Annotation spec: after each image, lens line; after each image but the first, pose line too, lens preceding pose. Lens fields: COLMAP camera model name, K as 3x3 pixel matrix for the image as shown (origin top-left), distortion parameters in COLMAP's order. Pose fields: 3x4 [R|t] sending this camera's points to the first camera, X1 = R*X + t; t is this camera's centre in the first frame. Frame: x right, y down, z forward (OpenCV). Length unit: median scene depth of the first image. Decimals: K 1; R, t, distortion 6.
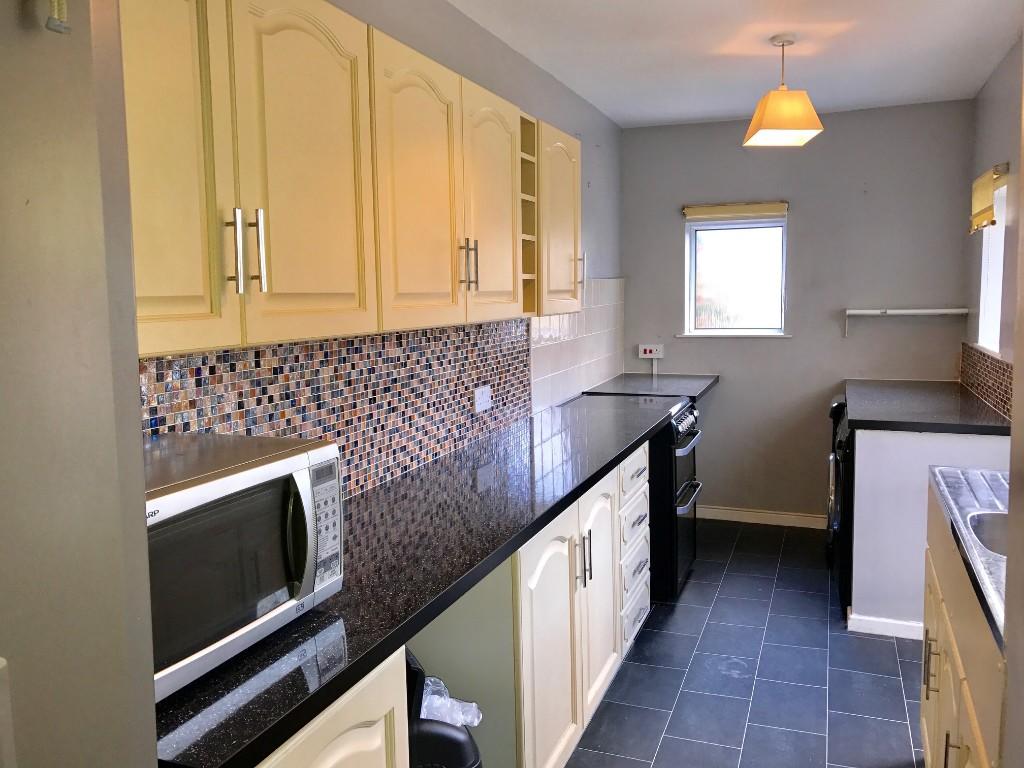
lens RADIAL K [[842.0, 0, 509.4], [0, 842.0, 371.9], [0, 0, 1]] dist [-0.004409, 0.006865]
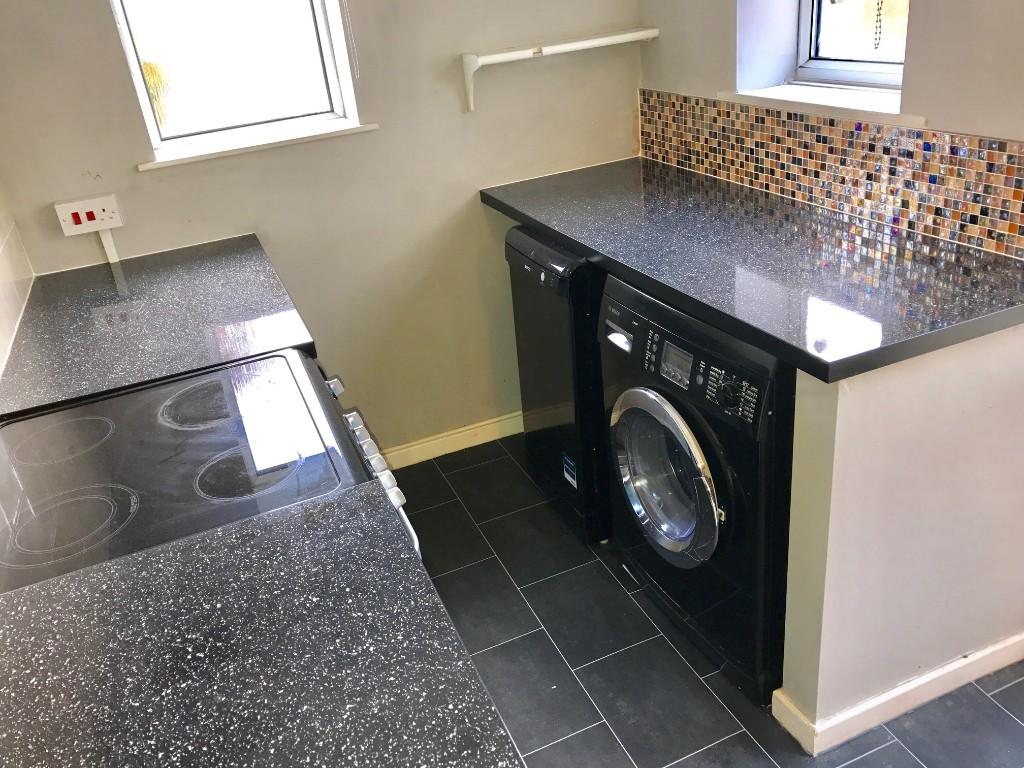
lens RADIAL K [[842.0, 0, 509.4], [0, 842.0, 371.9], [0, 0, 1]] dist [-0.004409, 0.006865]
pose [[0.724929, -0.345661, 0.595816, 0.042153], [0.160193, 0.925860, 0.342230, -0.063660], [-0.669938, -0.152647, 0.726555, 0.548658]]
